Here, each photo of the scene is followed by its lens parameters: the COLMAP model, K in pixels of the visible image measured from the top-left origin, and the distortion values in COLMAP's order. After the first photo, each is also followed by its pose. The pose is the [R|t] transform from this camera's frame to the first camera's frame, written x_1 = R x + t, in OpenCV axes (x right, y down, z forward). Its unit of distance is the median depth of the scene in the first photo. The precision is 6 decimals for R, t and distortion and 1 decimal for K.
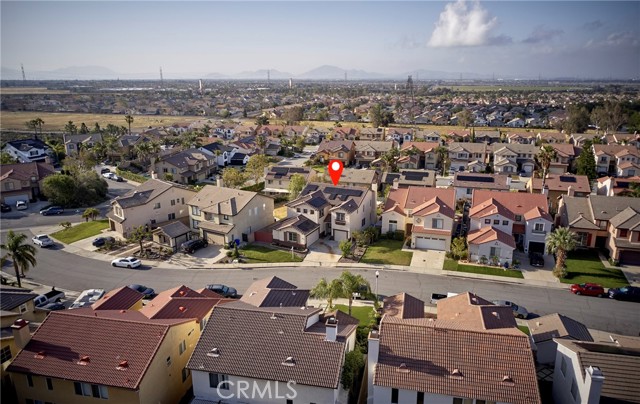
lens RADIAL K [[473.8, 0, 320.0], [0, 473.8, 202.0], [0, 0, 1]] dist [-0.003700, -0.000854]
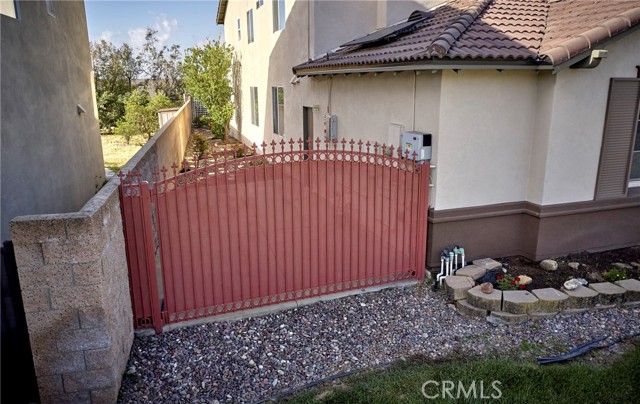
lens RADIAL K [[469.1, 0, 320.0], [0, 469.1, 202.0], [0, 0, 1]] dist [0.001002, -0.000086]
pose [[0.707082, -0.166858, 0.687163, -0.165602], [0.191378, 0.980651, 0.041198, 0.069420], [-0.680741, 0.102377, 0.725334, 0.963389]]
